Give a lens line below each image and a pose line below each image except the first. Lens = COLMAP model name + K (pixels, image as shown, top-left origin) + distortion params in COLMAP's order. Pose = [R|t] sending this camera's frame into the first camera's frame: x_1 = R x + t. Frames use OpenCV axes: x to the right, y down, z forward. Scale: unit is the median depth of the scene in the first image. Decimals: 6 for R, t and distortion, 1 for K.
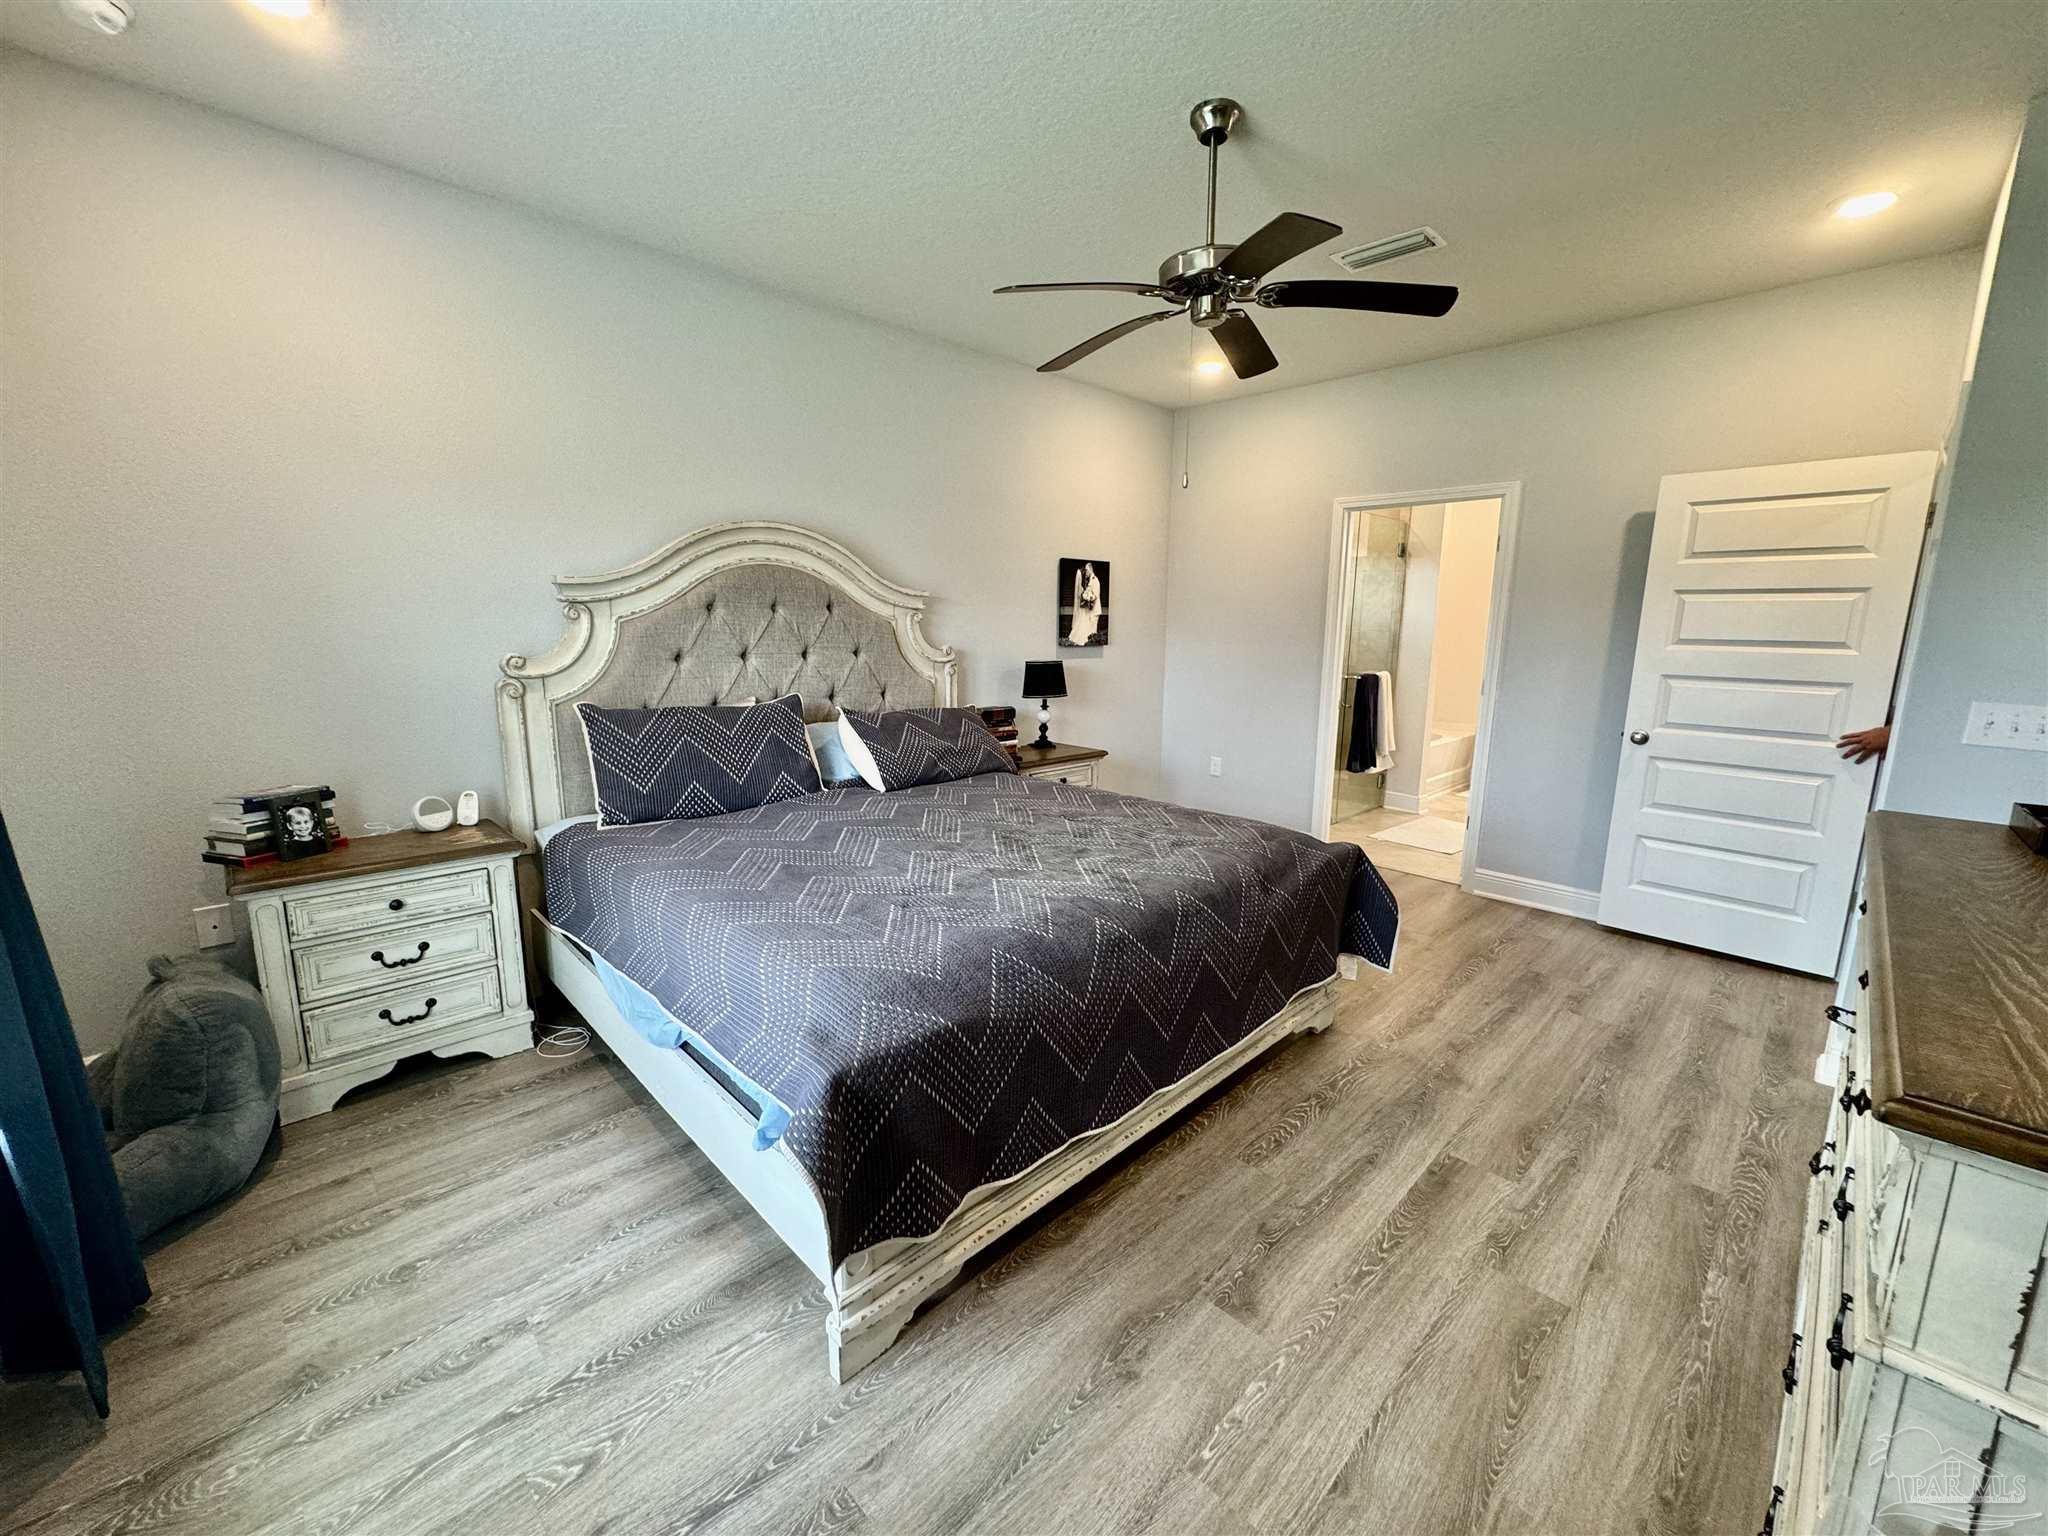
lens RADIAL K [[813.9, 0, 1039.5], [0, 813.9, 756.5], [0, 0, 1]] dist [-0.001419, 0.000103]
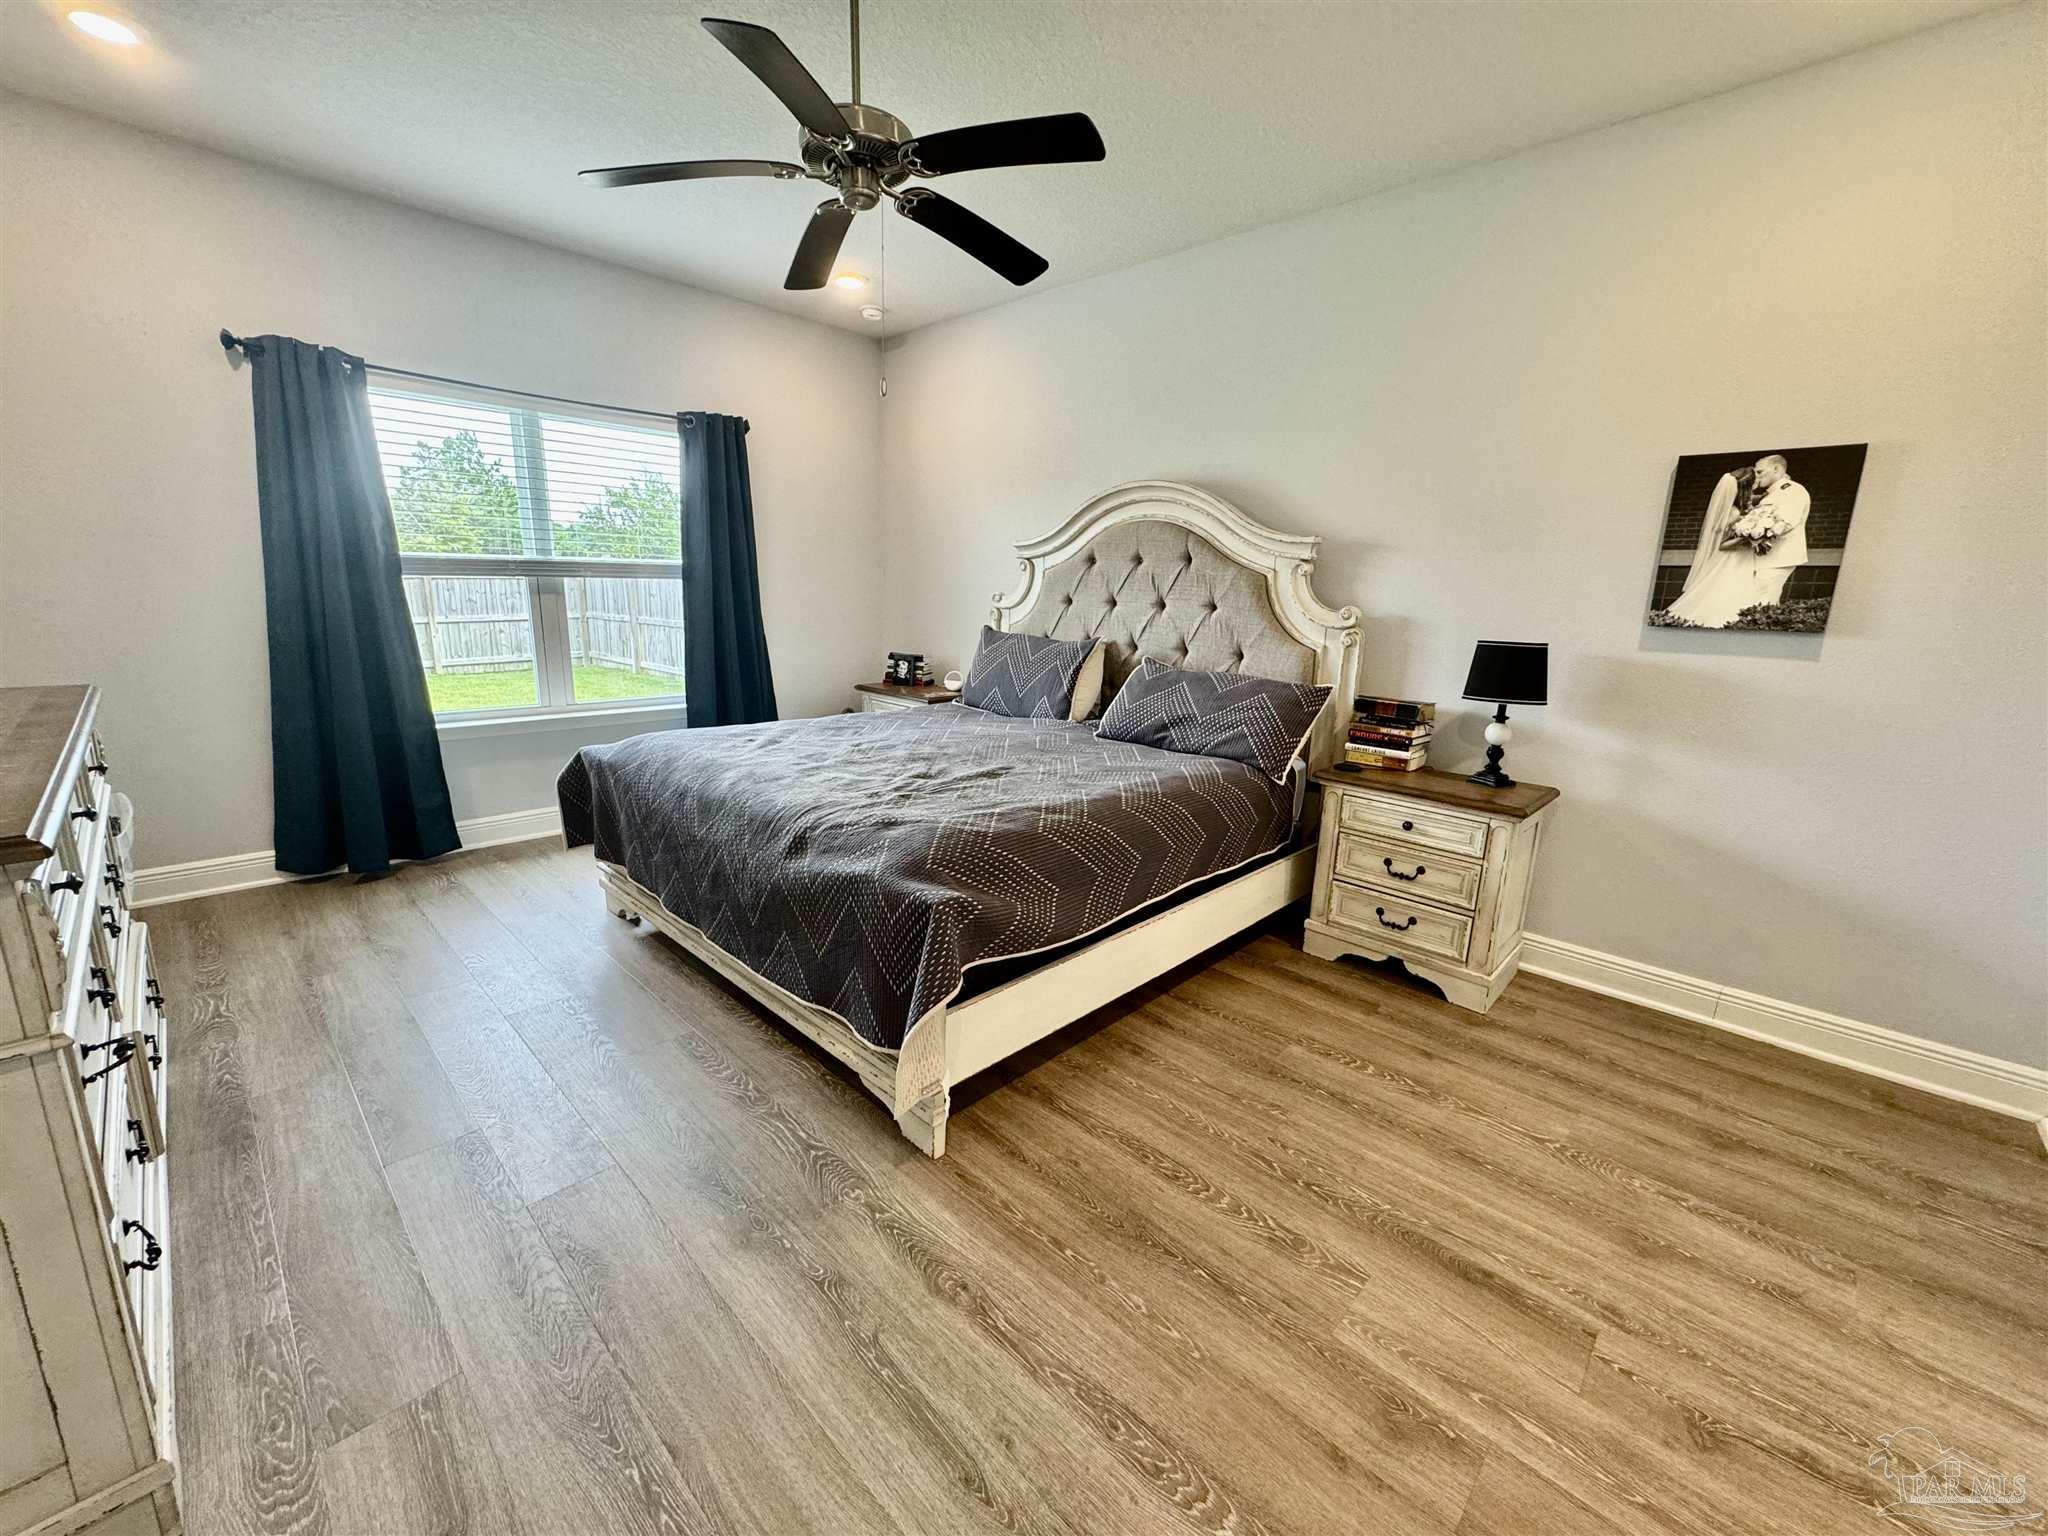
lens RADIAL K [[813.9, 0, 1028.7], [0, 813.9, 766.0], [0, 0, 1]] dist [-0.001419, 0.000103]
pose [[0.026034, 0.212482, -0.976818, 0.602770], [-0.190264, 0.960341, 0.203826, -0.083539], [0.981388, 0.180546, 0.065429, 0.622505]]
